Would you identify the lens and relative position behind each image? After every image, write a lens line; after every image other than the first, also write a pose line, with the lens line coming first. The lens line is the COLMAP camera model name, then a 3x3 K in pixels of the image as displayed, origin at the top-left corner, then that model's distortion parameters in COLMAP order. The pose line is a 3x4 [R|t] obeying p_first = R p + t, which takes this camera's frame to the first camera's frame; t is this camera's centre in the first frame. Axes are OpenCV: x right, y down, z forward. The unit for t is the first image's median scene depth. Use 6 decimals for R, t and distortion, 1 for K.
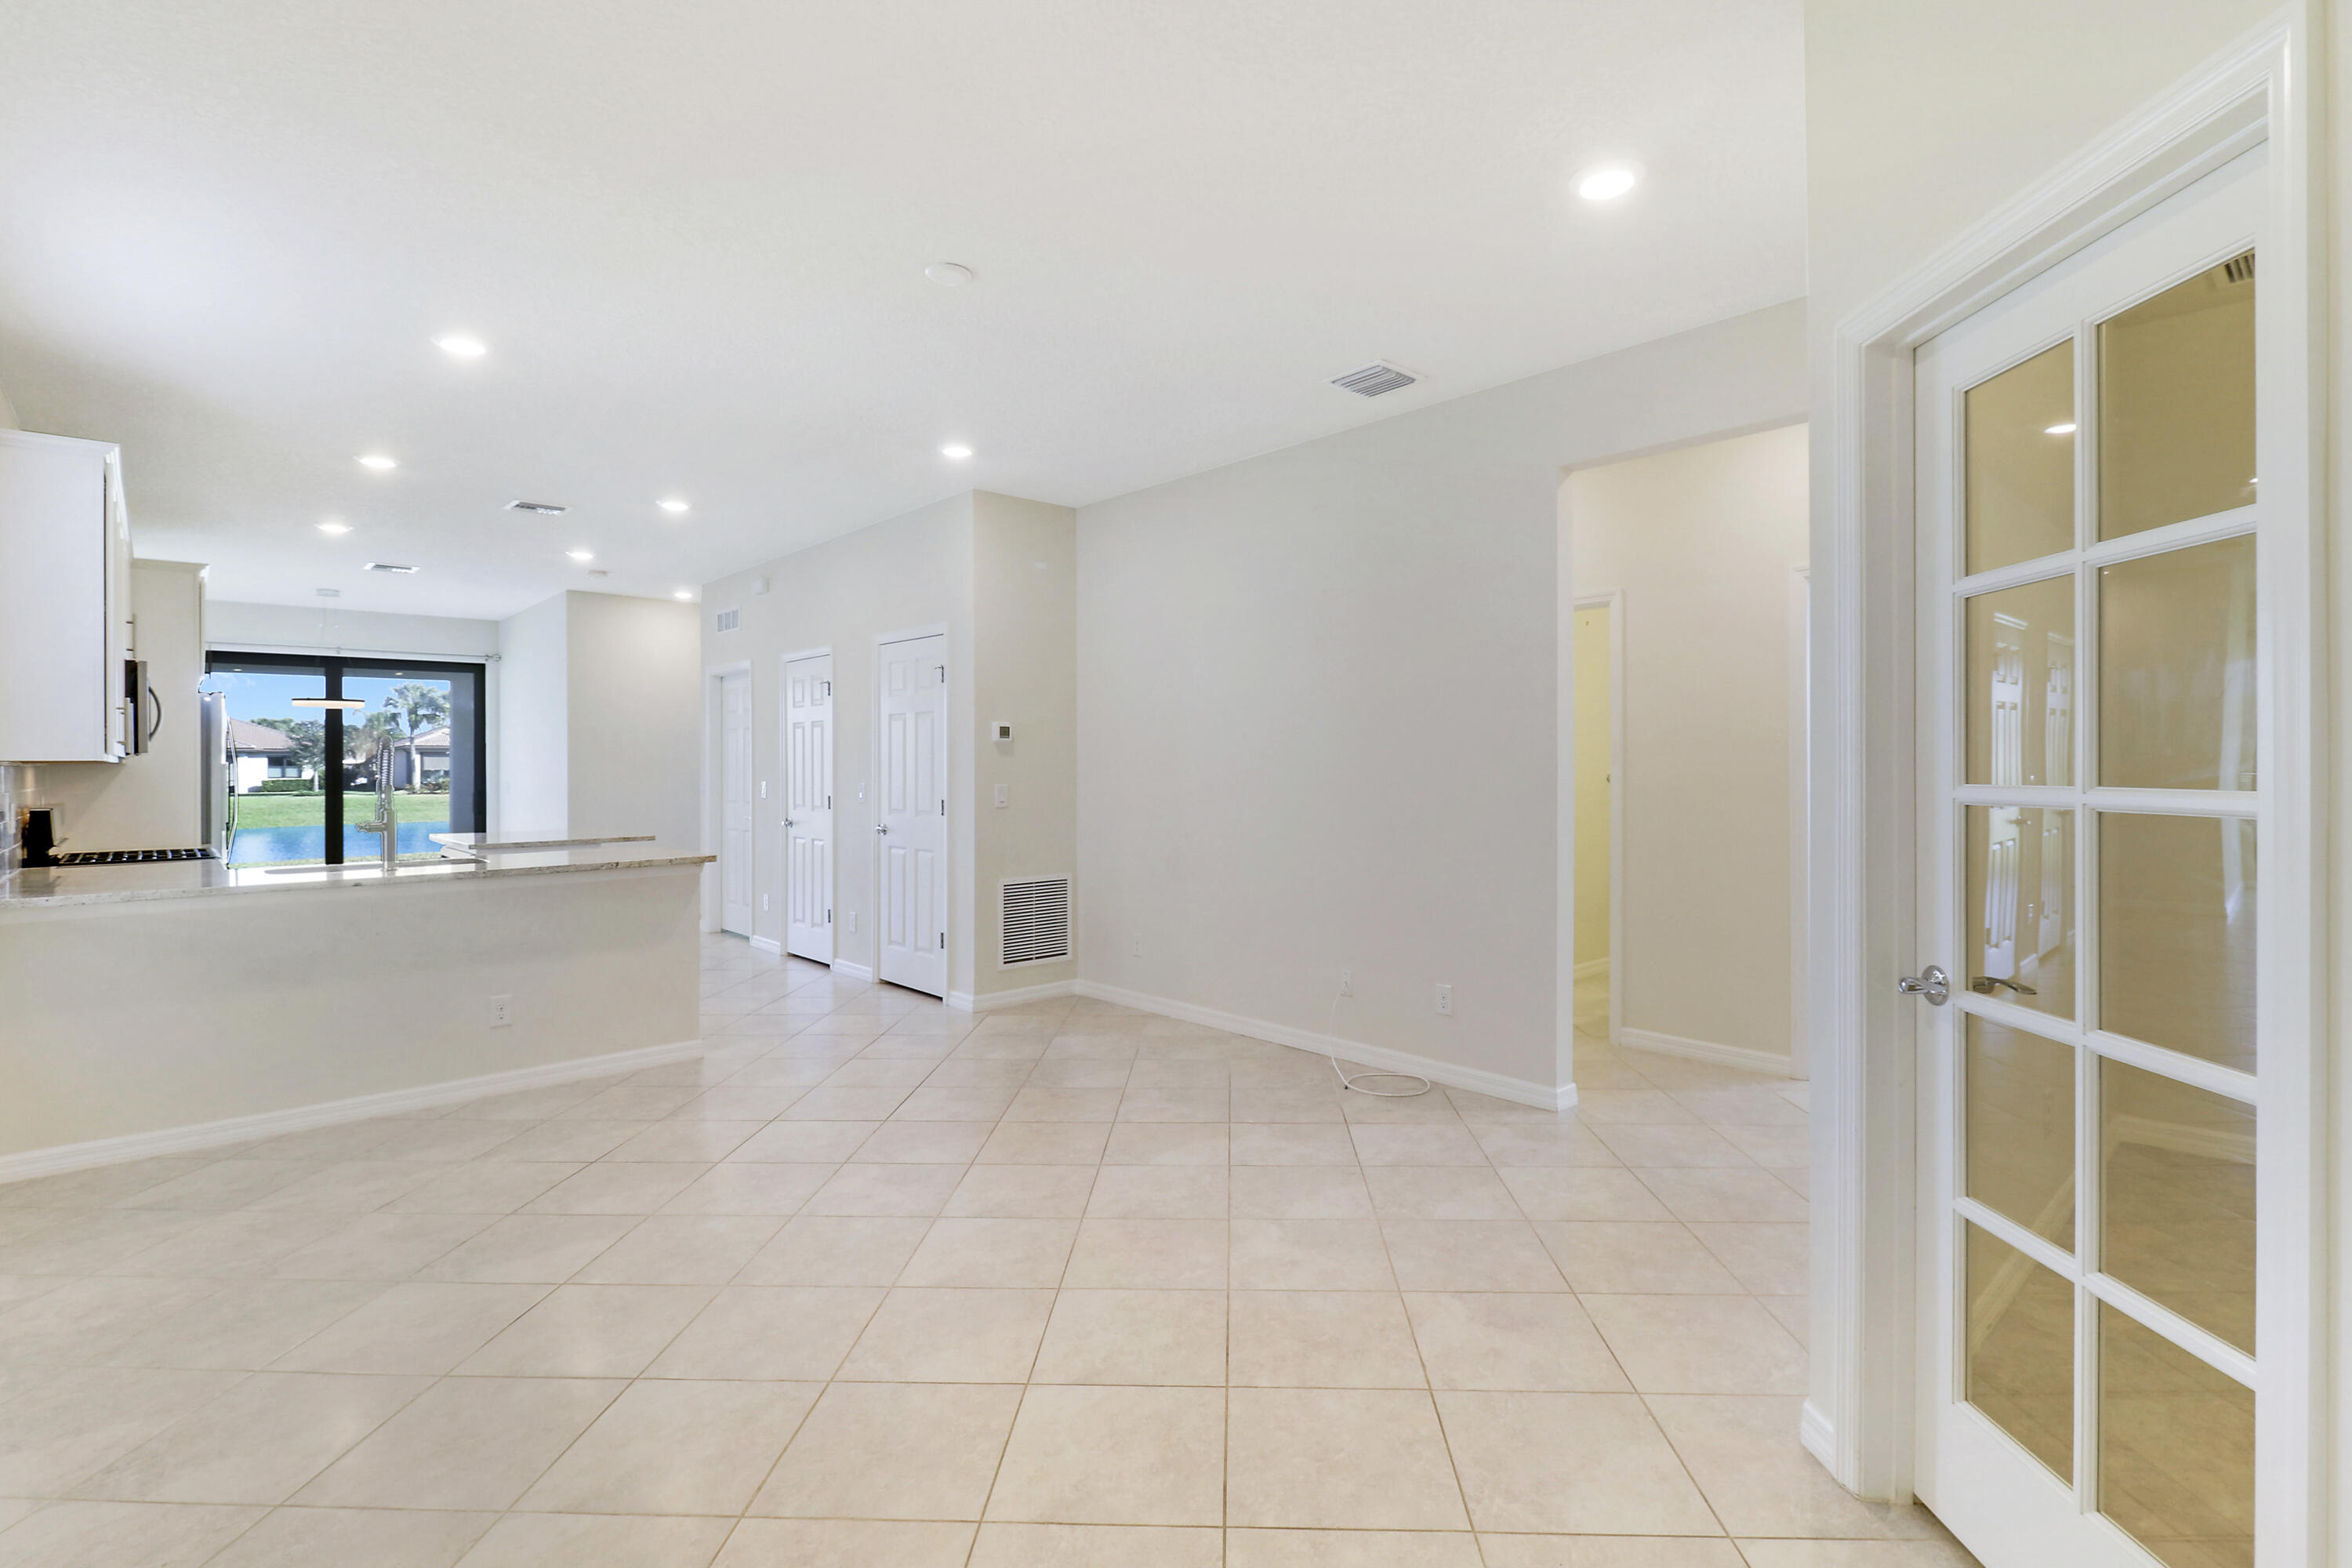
lens RADIAL K [[1090.0, 0, 1176.6], [0, 1090.0, 764.4], [0, 0, 1]] dist [-0.000544, -0.000142]
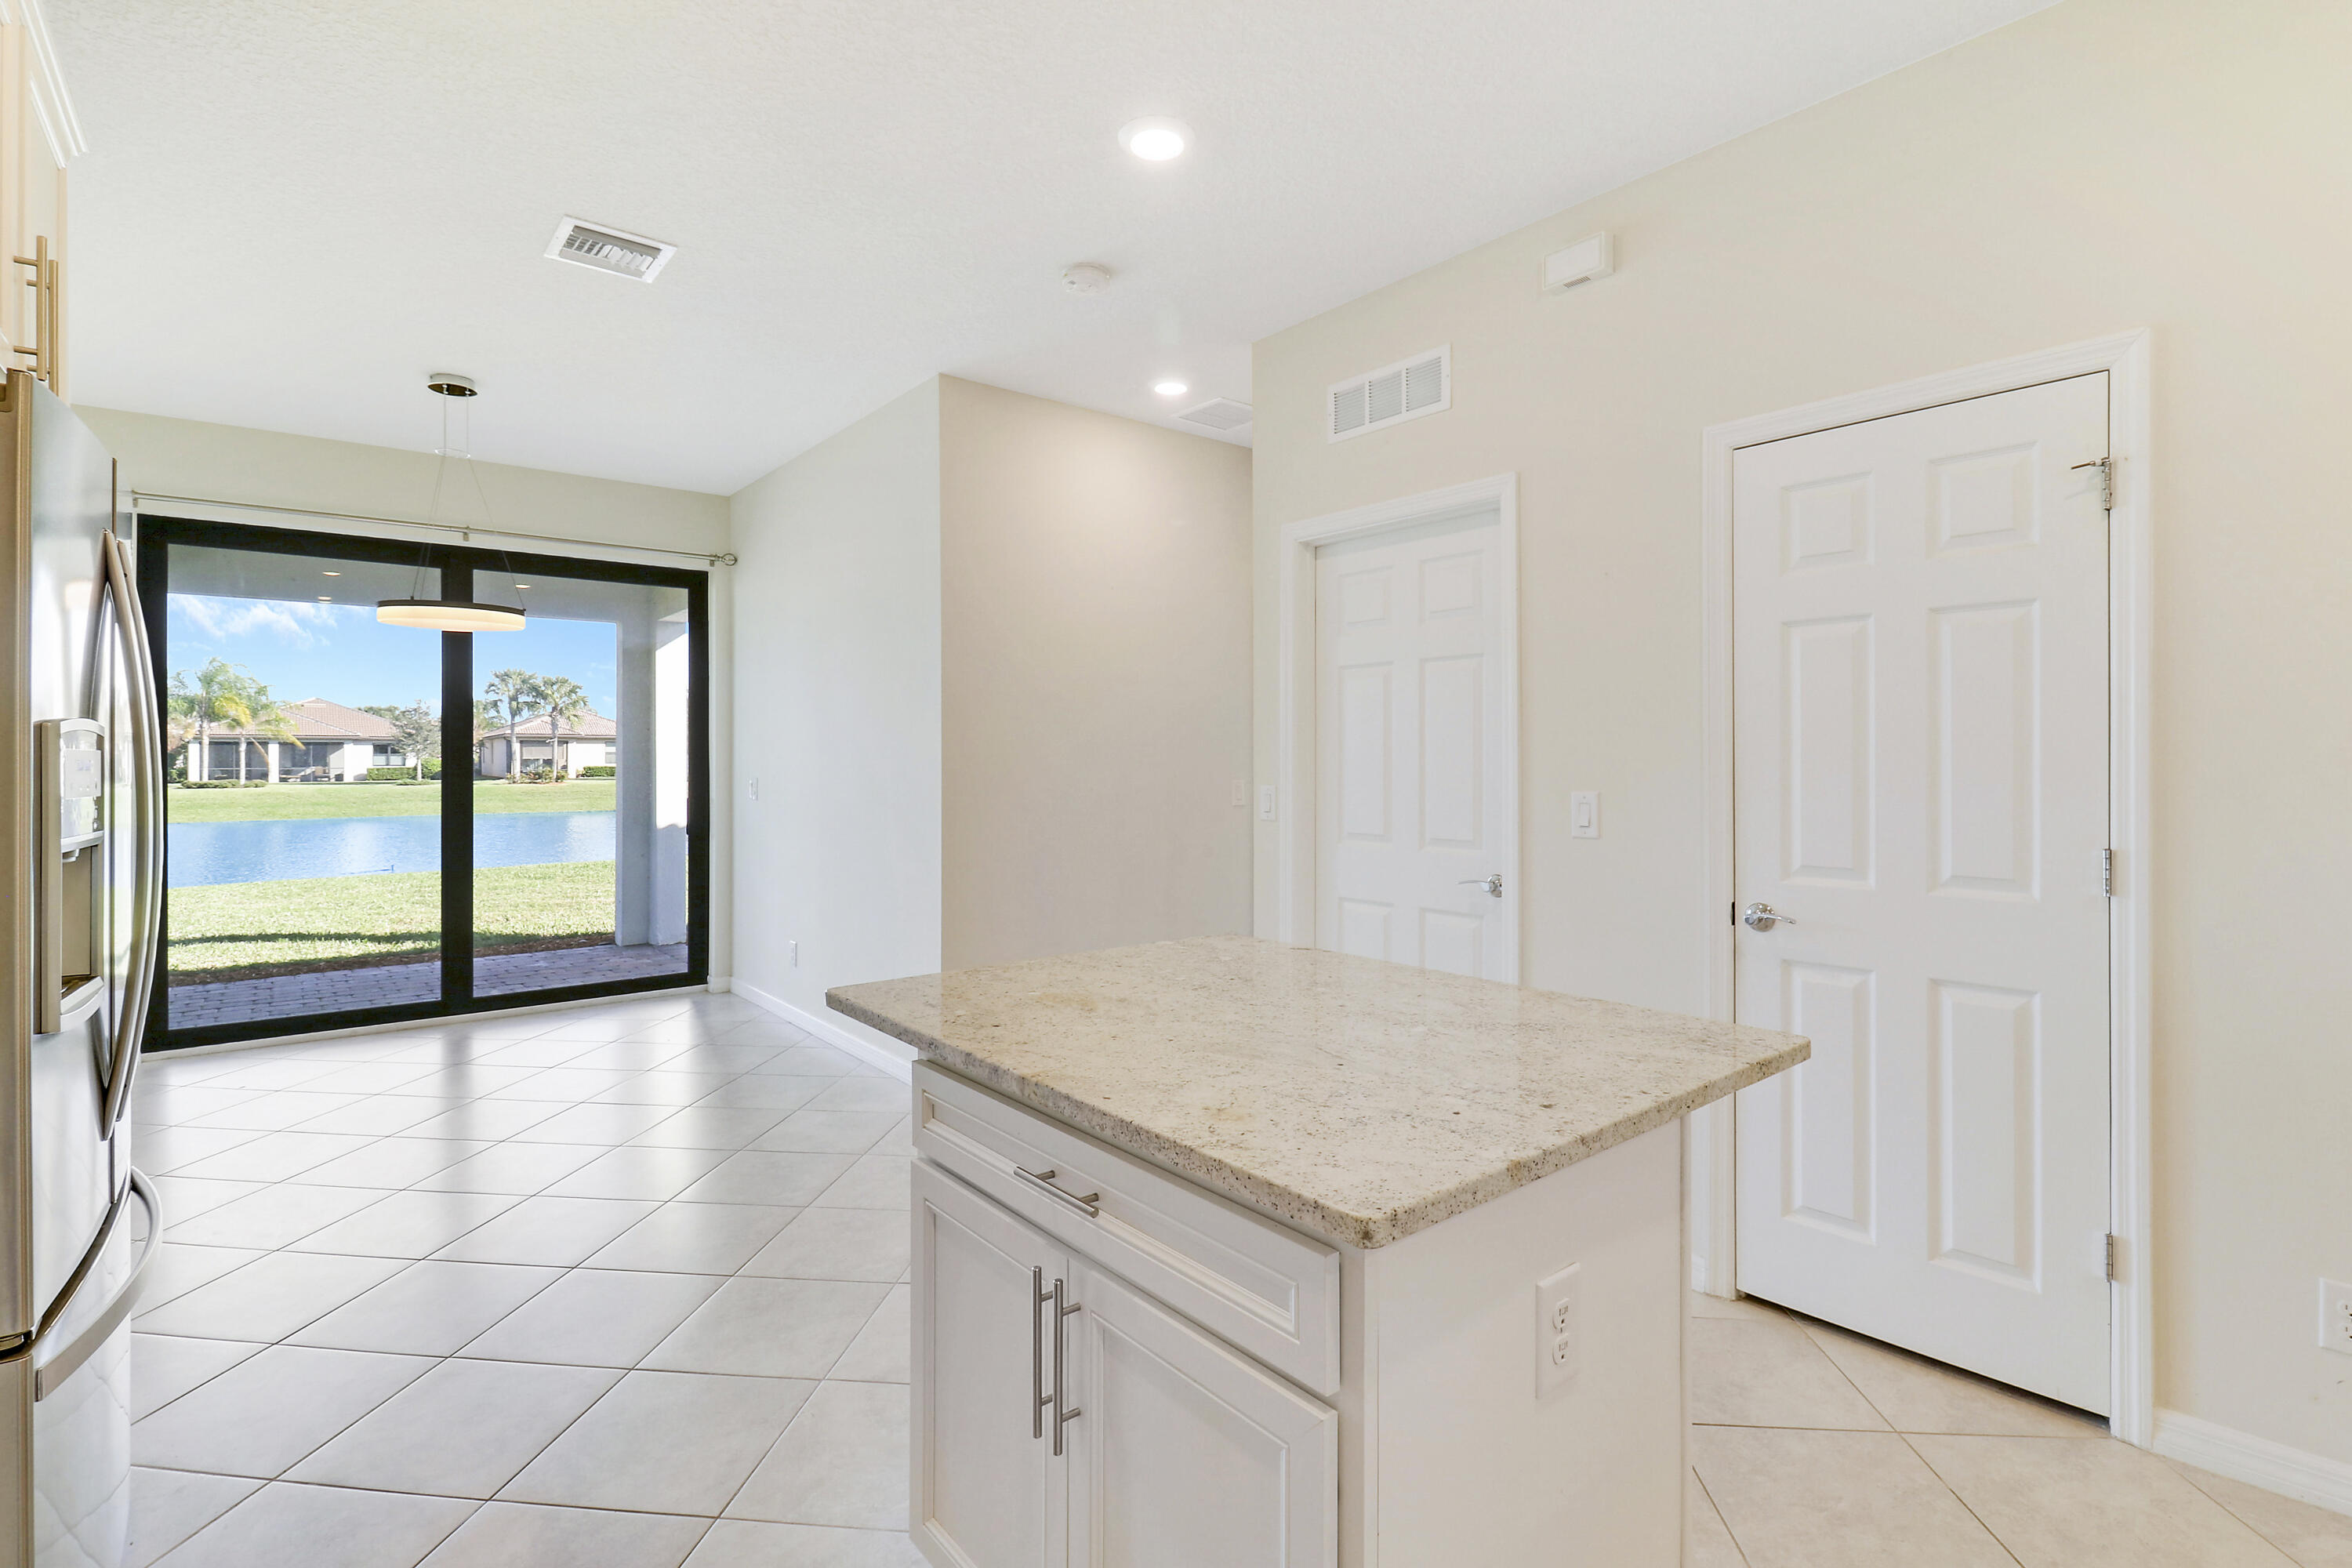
lens RADIAL K [[1103.8, 0, 1186.6], [0, 1103.8, 758.8], [0, 0, 1]] dist [-0.015289, -0.000623]
pose [[0.998353, 0.005988, -0.057062, -0.518114], [-0.005923, 0.999982, 0.001304, 0.004889], [0.057069, -0.000964, 0.998370, 0.650515]]
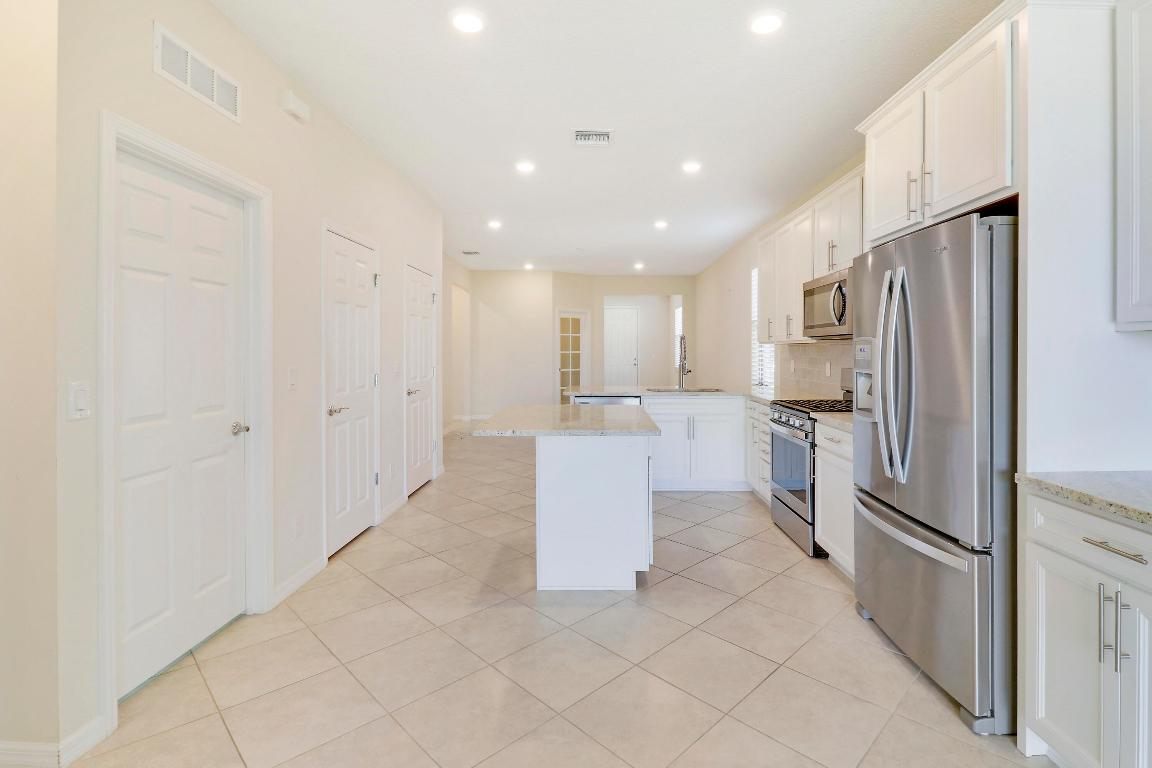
lens RADIAL K [[551.6, 0, 605.8], [0, 551.6, 358.2], [0, 0, 1]] dist [0.033055, -0.031505]
pose [[-0.748318, -0.005791, 0.663315, -0.837467], [0.002606, 0.999929, 0.011669, 0.005538], [-0.663335, 0.010461, -0.748249, 1.204742]]
